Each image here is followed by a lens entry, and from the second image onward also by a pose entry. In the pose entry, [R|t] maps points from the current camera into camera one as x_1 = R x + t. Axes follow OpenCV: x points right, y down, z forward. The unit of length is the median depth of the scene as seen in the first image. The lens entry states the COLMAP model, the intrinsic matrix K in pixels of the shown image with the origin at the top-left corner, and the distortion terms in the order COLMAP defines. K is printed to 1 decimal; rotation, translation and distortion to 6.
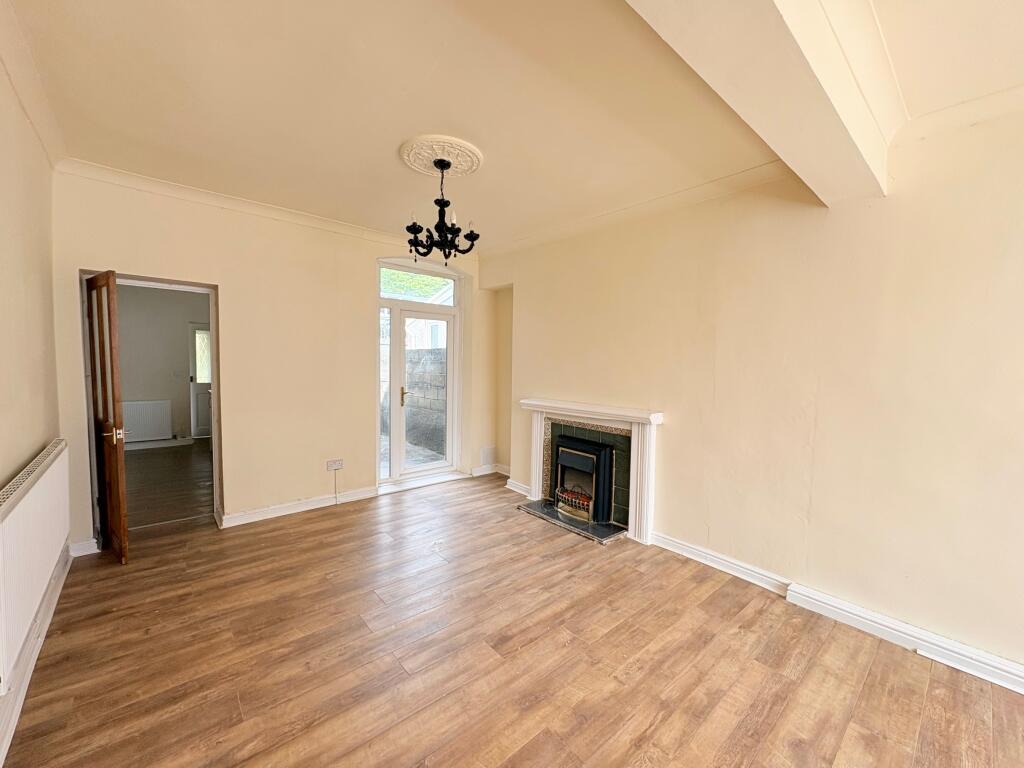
lens RADIAL K [[409.4, 0, 512.3], [0, 409.4, 382.2], [0, 0, 1]] dist [0.000418, 0.000428]
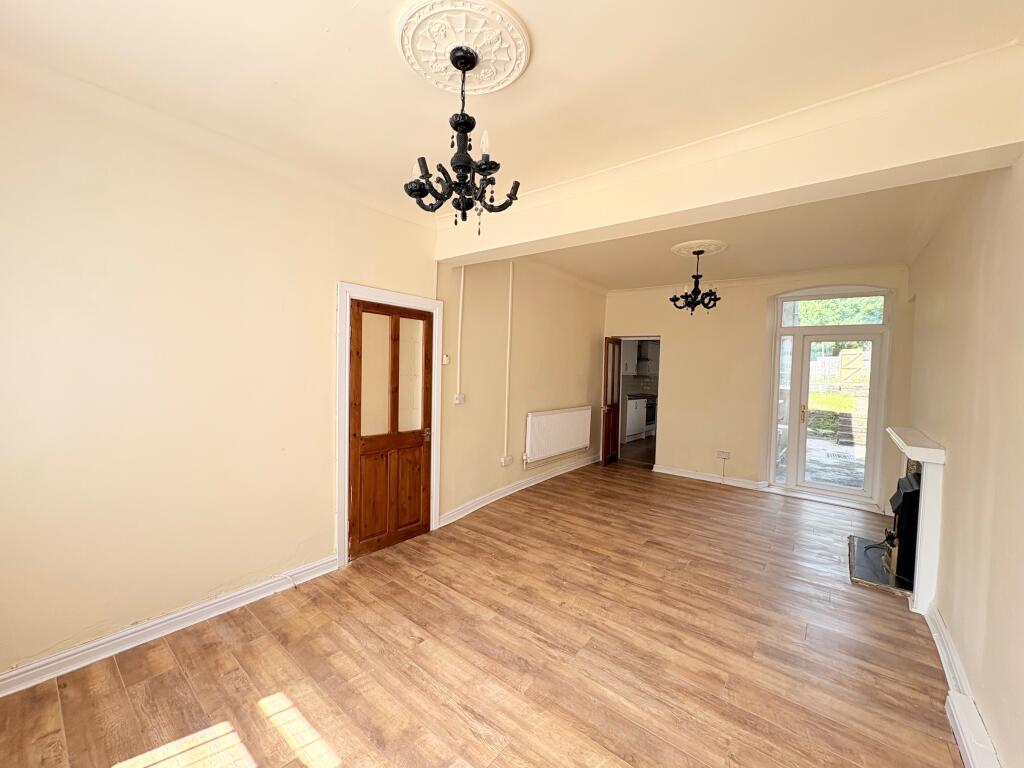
lens RADIAL K [[409.4, 0, 514.2], [0, 409.4, 382.2], [0, 0, 1]] dist [0.000418, 0.000428]
pose [[0.189532, 0.024748, -0.981563, 1.179408], [-0.081463, 0.996632, 0.009398, 0.005291], [0.978489, 0.078180, 0.190910, 0.050662]]
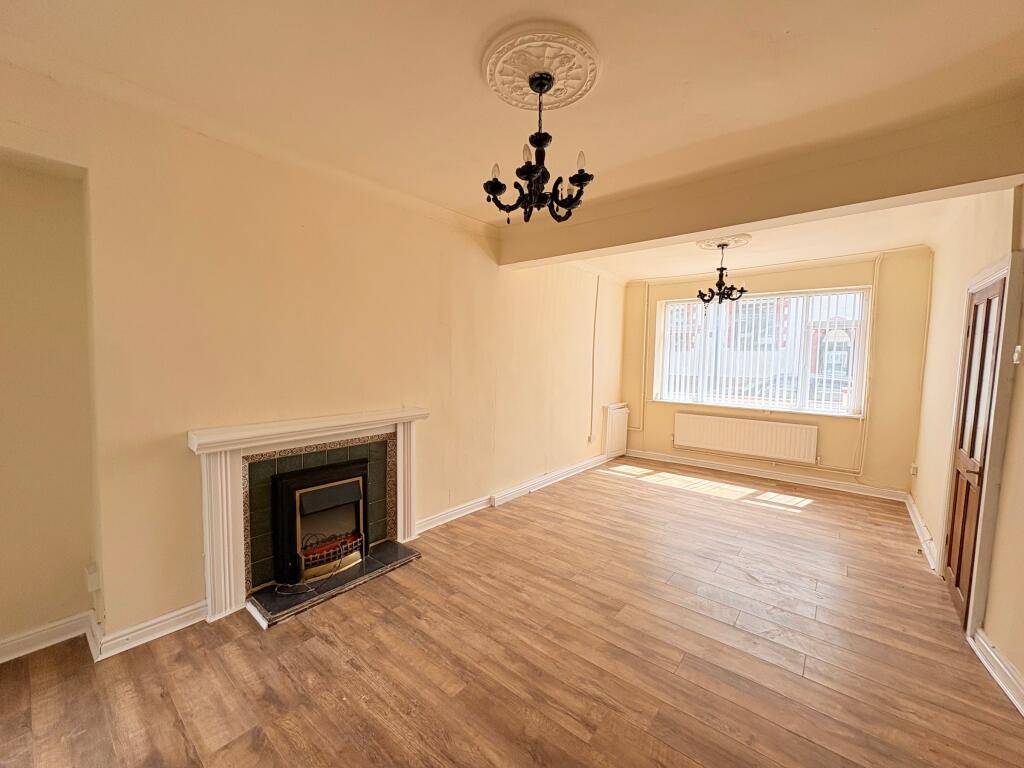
lens RADIAL K [[409.4, 0, 510.0], [0, 409.4, 385.9], [0, 0, 1]] dist [0.000418, 0.000428]
pose [[-0.169249, -0.092081, 0.981262, -0.833618], [0.033143, 0.994531, 0.099043, -0.090521], [-0.985016, 0.049285, -0.165271, 1.129964]]
